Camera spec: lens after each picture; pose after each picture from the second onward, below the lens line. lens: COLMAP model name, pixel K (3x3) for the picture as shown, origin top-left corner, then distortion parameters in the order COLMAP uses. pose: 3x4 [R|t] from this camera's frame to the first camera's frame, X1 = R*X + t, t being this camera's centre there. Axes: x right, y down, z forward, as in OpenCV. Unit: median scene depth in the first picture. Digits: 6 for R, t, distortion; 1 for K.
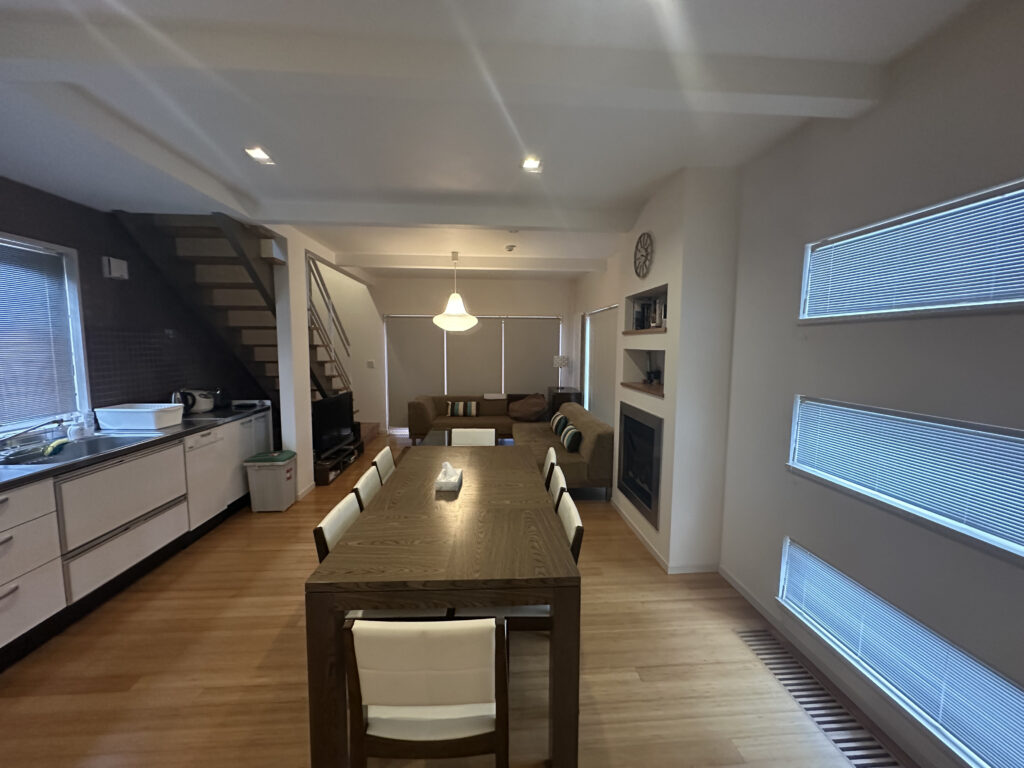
lens RADIAL K [[410.2, 0, 506.5], [0, 410.2, 381.3], [0, 0, 1]] dist [-0.002117, -0.000393]
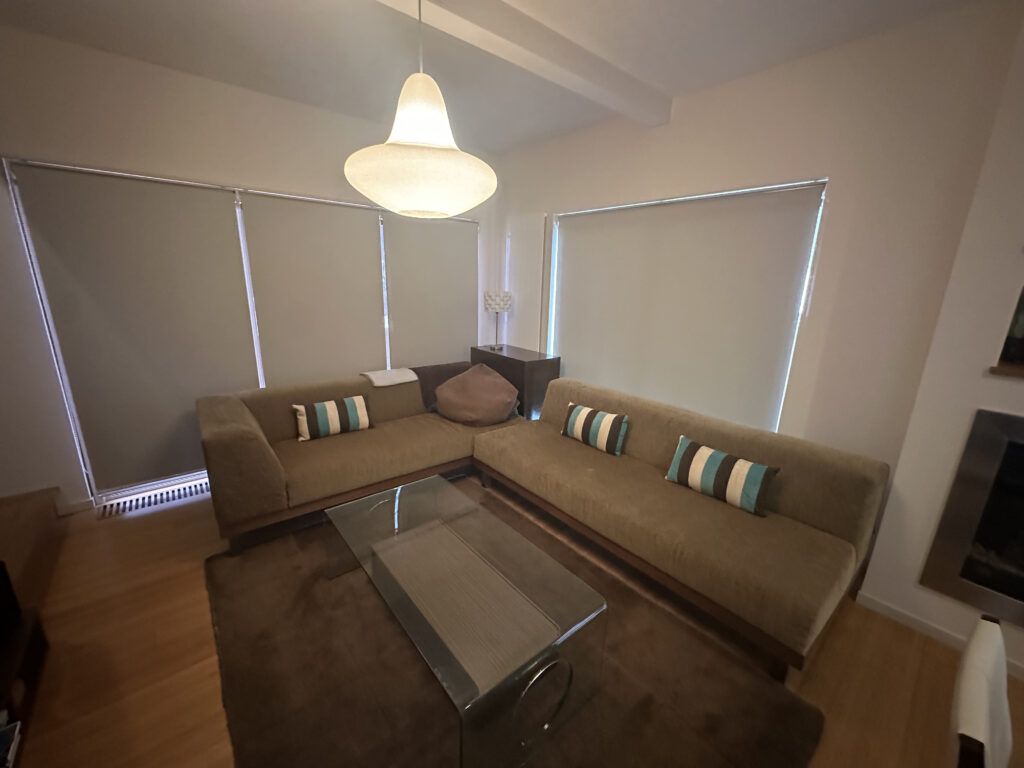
lens RADIAL K [[413.9, 0, 510.6], [0, 413.9, 387.5], [0, 0, 1]] dist [0.000915, -0.000132]
pose [[0.800414, -0.136375, 0.583729, -0.418868], [0.028695, 0.981378, 0.189929, -0.084173], [-0.598760, -0.135272, 0.789422, 1.078134]]
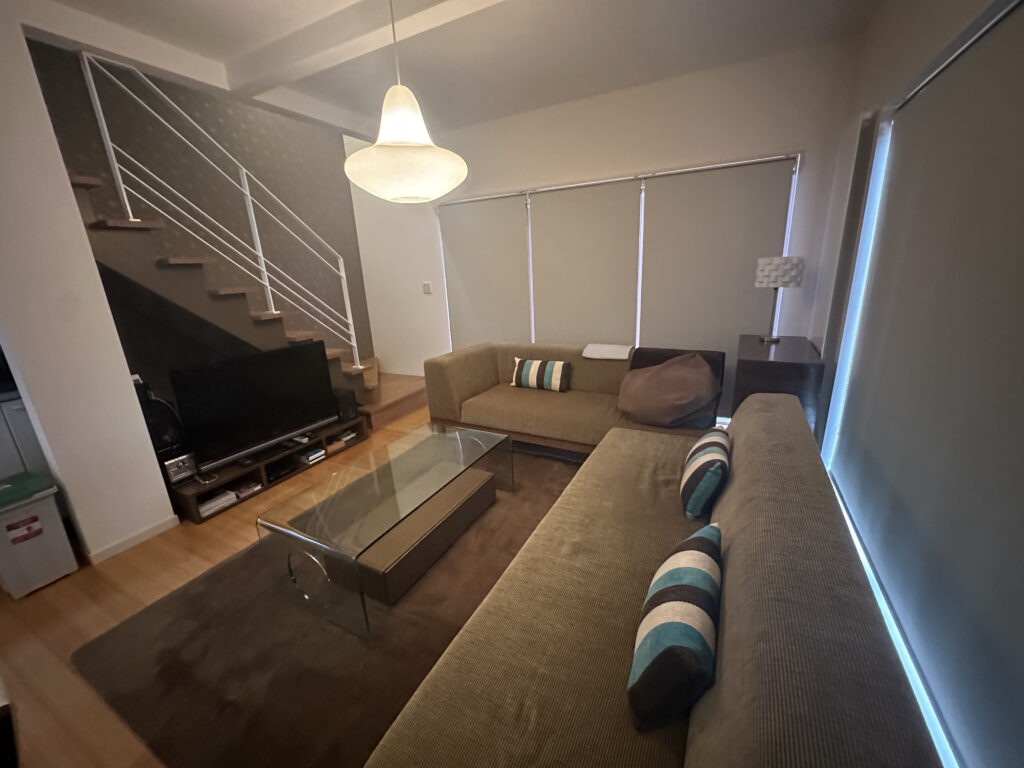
lens RADIAL K [[411.9, 0, 511.0], [0, 411.9, 383.3], [0, 0, 1]] dist [-0.000527, -0.000147]
pose [[0.859405, 0.096879, -0.502033, 0.250075], [0.007063, 0.979542, 0.201116, -0.053229], [0.511246, -0.176386, 0.841139, 1.077393]]
